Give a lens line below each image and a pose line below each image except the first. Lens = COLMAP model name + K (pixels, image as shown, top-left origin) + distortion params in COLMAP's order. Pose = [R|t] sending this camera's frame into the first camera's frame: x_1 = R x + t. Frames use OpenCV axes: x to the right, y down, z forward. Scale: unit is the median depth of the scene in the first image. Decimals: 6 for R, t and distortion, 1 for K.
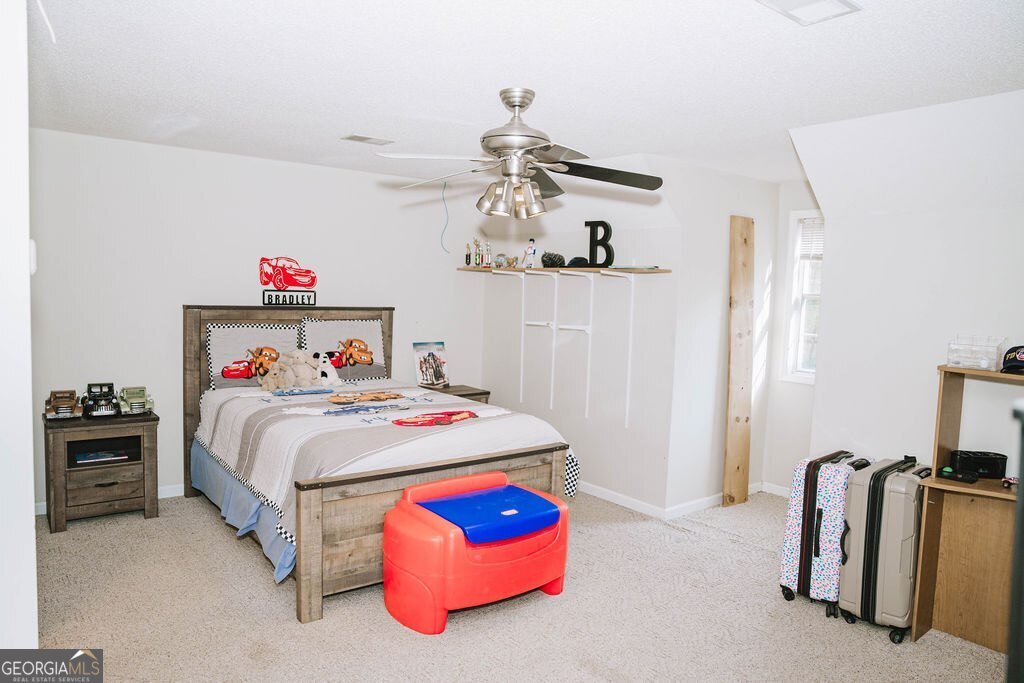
lens RADIAL K [[697.1, 0, 512.0], [0, 697.1, 341.5], [0, 0, 1]] dist [-0.104927, 0.076566]
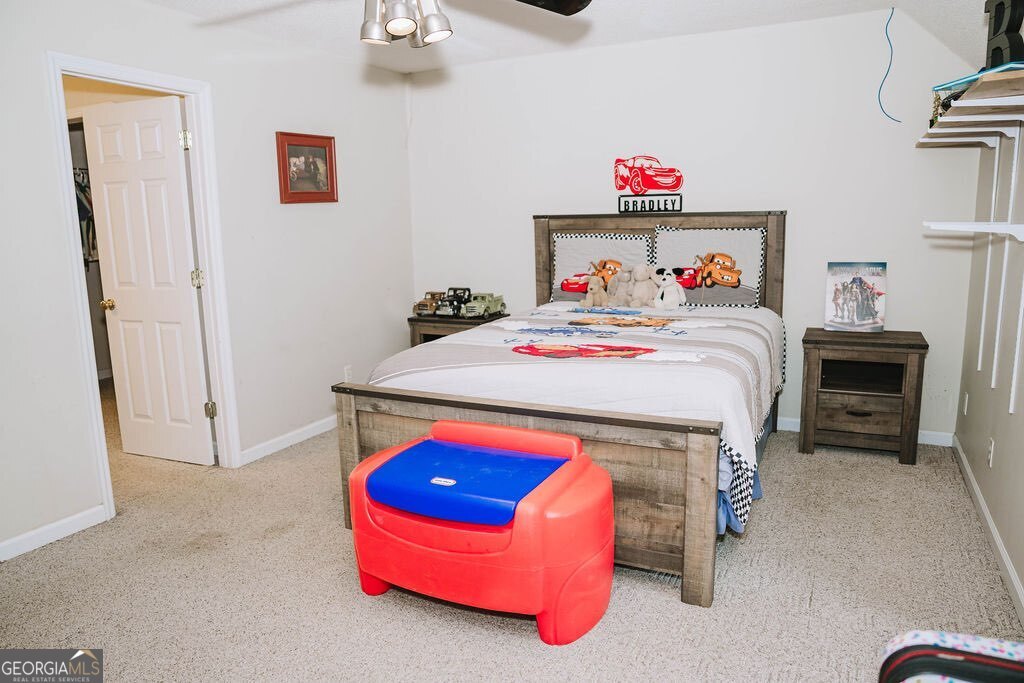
lens RADIAL K [[697.1, 0, 512.0], [0, 697.1, 341.5], [0, 0, 1]] dist [-0.104927, 0.076566]
pose [[0.416868, 0.111111, -0.902150, 0.397183], [-0.032233, 0.993683, 0.107490, 0.019816], [0.908395, -0.015730, 0.417817, 0.487125]]
